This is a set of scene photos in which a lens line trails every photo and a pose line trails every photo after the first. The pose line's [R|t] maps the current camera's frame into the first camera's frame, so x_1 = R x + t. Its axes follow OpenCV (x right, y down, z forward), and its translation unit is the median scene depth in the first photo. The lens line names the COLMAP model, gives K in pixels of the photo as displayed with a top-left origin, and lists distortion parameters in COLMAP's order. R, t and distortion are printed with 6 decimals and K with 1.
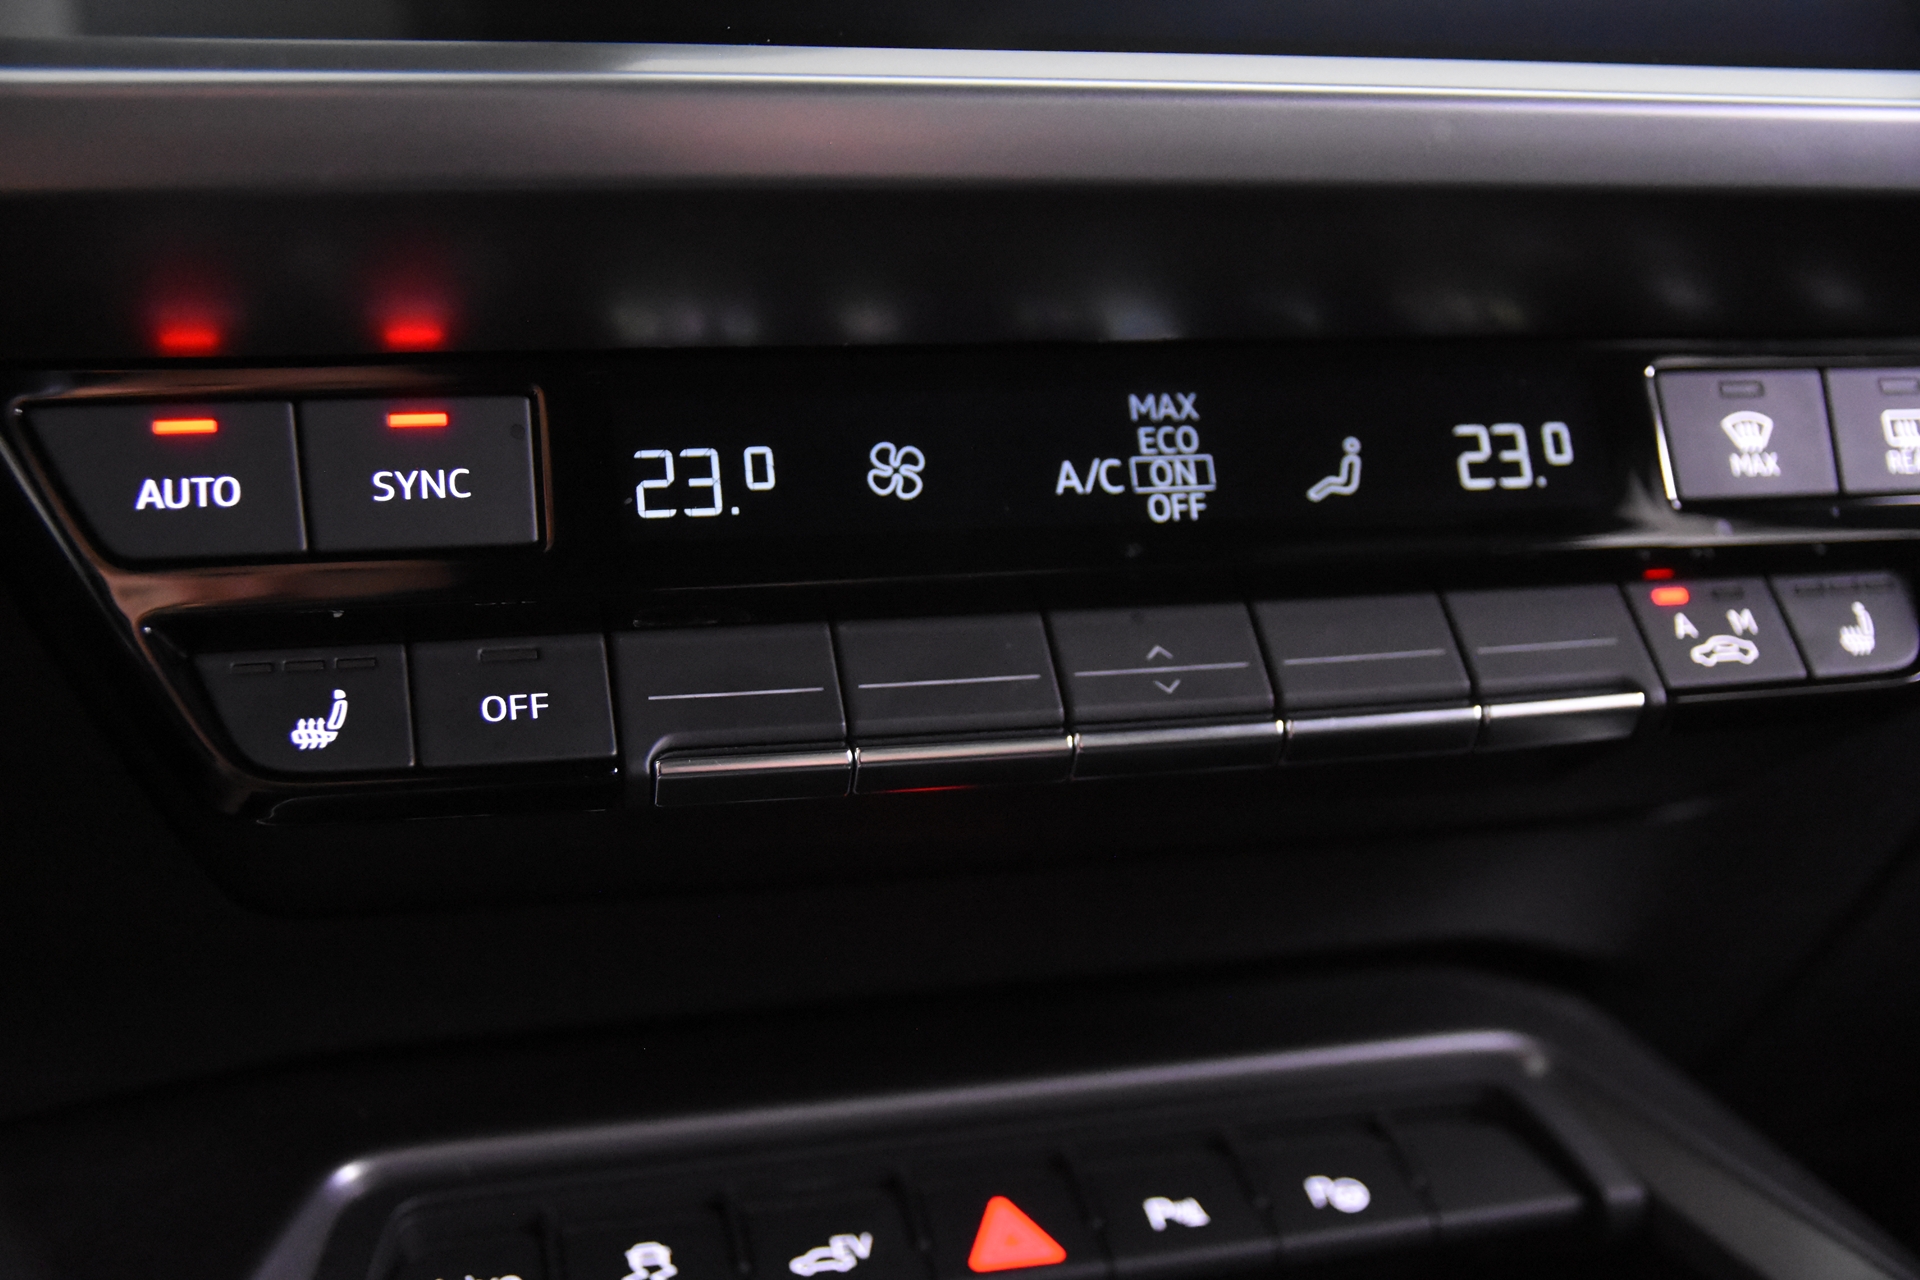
lens RADIAL K [[2132.2, 0, 967.1], [0, 2132.2, 634.9], [0, 0, 1]] dist [-0.098788, 0.000000]
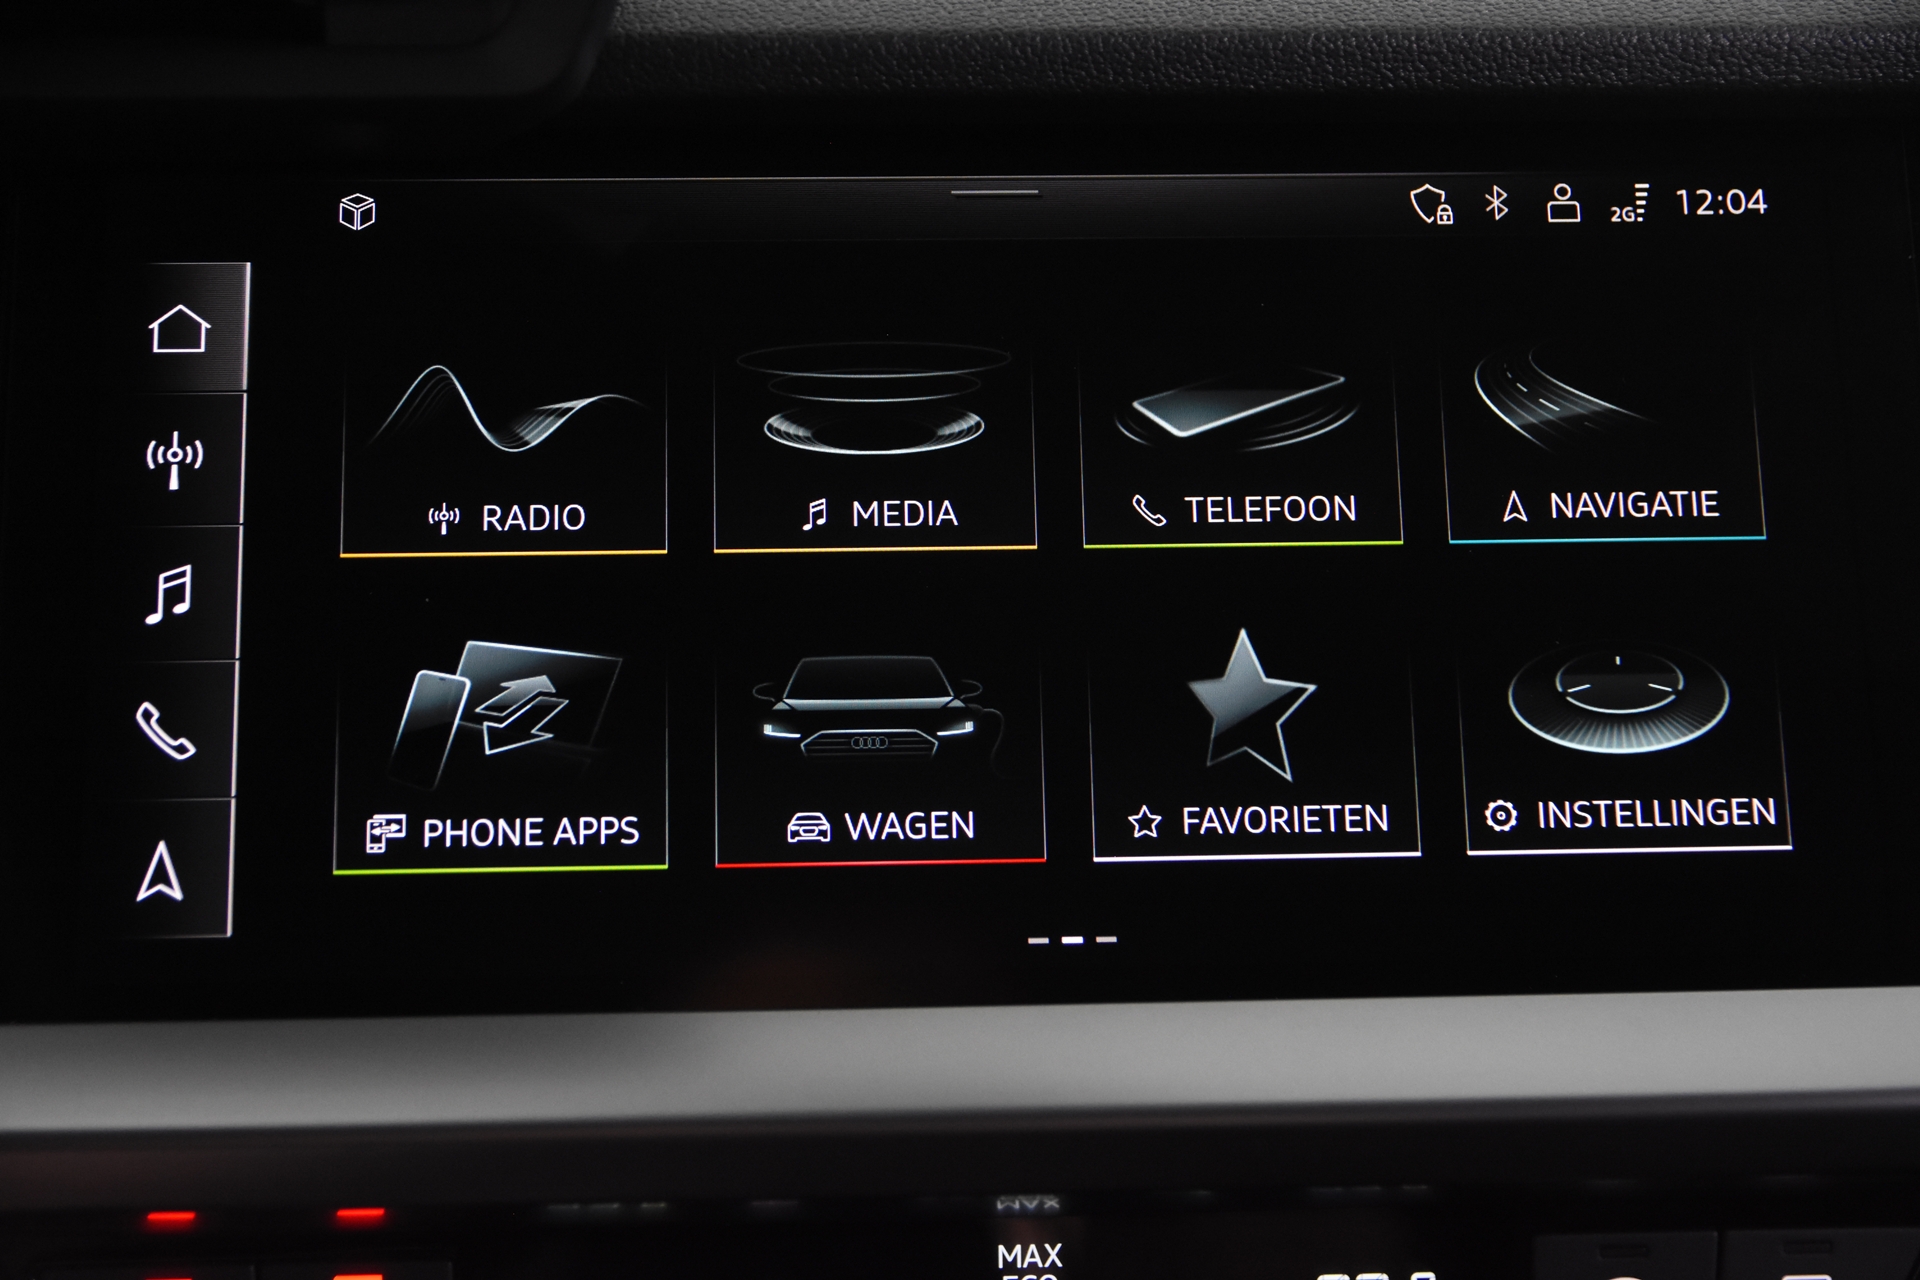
lens RADIAL K [[3070.1, 0, 999.9], [0, 3070.1, 635.5], [0, 0, 1]] dist [-0.034031, 0.000000]
pose [[0.978263, 0.109711, -0.175968, 0.318757], [-0.051745, 0.950887, 0.305184, -0.888234], [0.200807, -0.289445, 0.935894, -0.384513]]
